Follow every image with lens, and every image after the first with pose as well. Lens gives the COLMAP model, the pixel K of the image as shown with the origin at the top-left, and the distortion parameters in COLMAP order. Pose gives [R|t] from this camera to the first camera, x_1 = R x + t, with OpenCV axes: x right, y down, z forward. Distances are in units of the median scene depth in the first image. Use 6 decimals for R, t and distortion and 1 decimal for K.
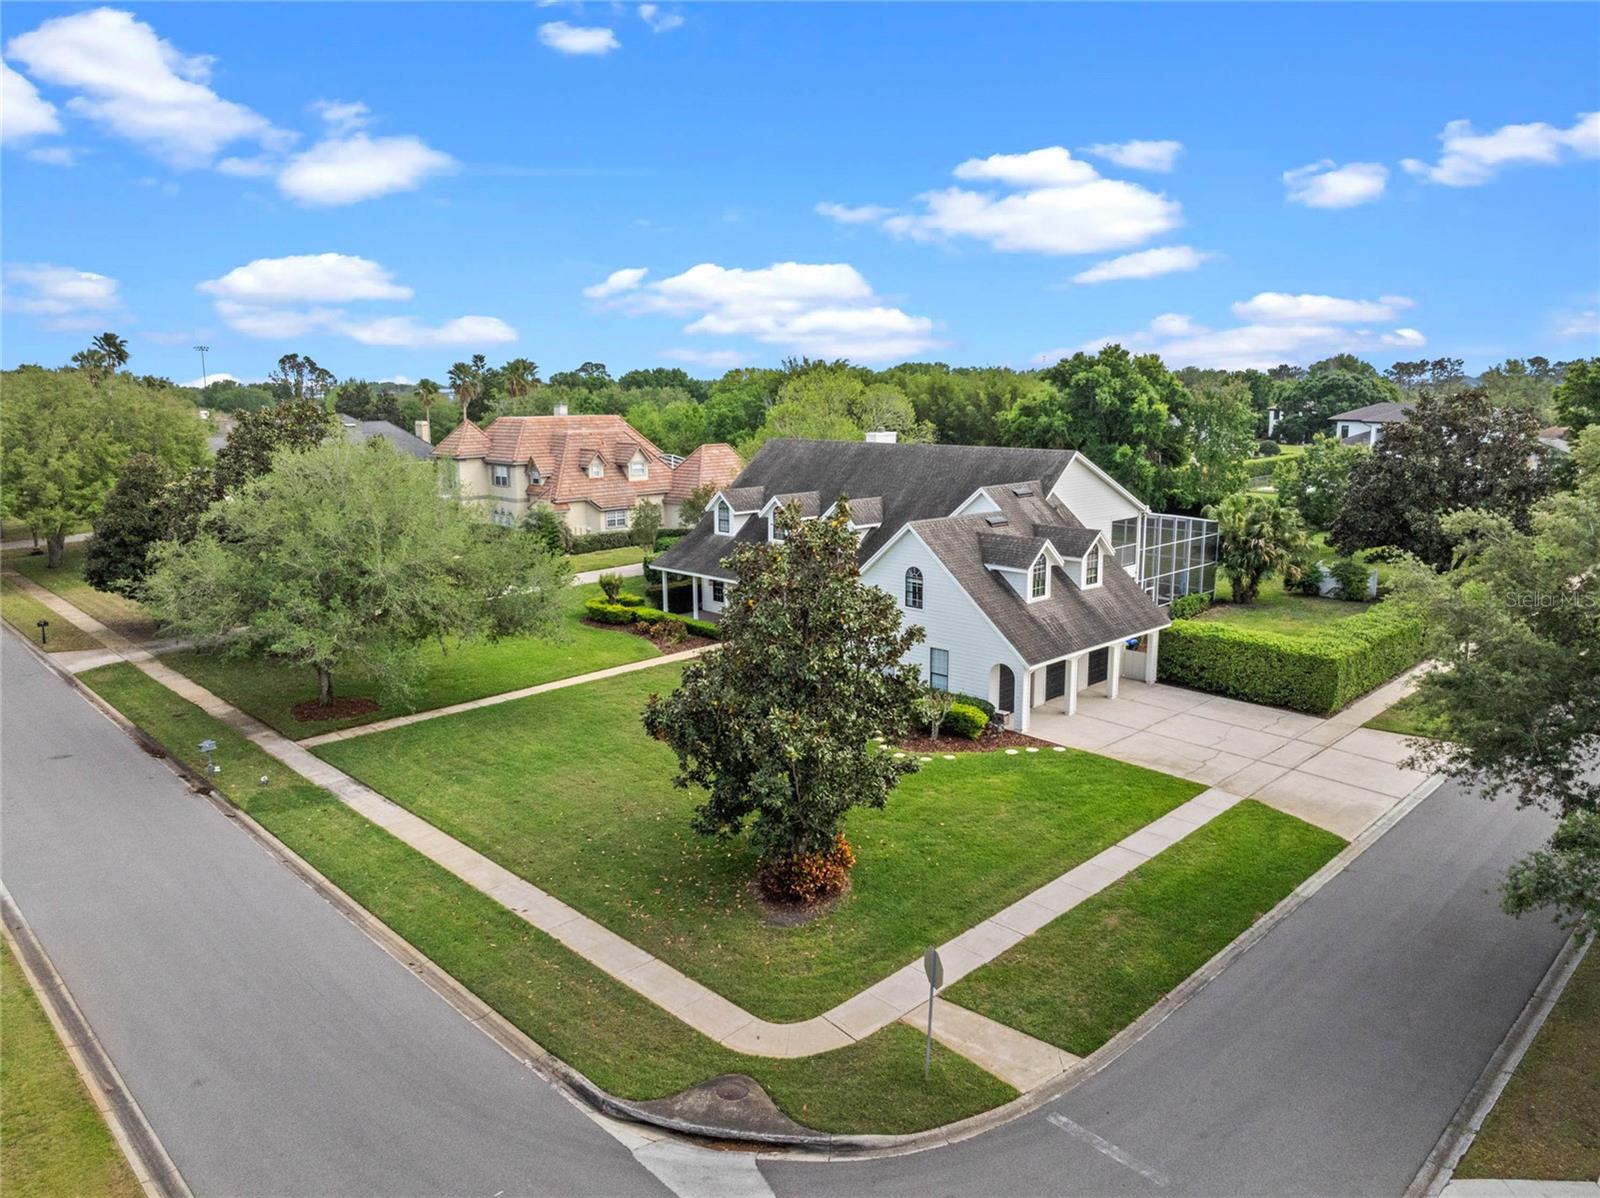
lens RADIAL K [[1128.0, 0, 797.9], [0, 1128.0, 585.4], [0, 0, 1]] dist [-0.038259, -0.001244]
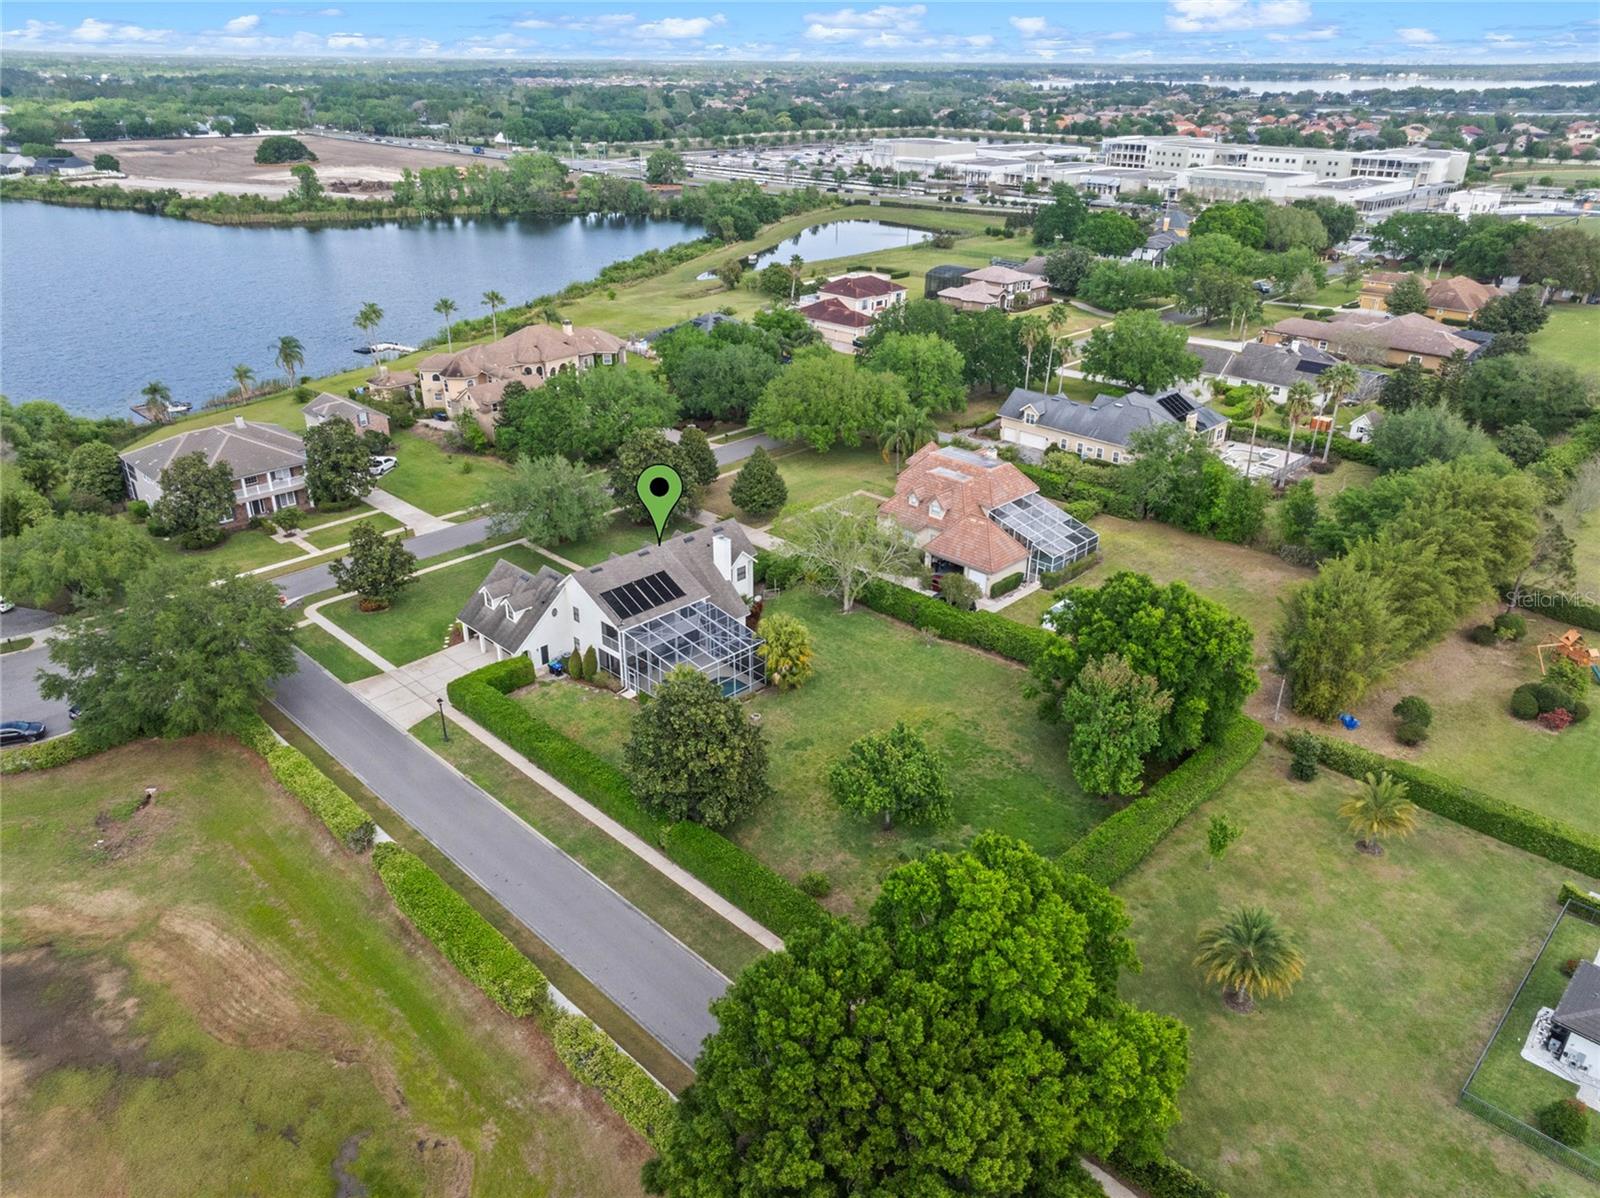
lens RADIAL K [[1107.0, 0, 798.3], [0, 1107.0, 620.9], [0, 0, 1]] dist [0.006547, -0.001468]
pose [[0.011745, 0.455805, -0.890002, 2.551894], [-0.182682, 0.876062, 0.446254, -1.245623], [0.983102, 0.157346, 0.093557, 1.517718]]
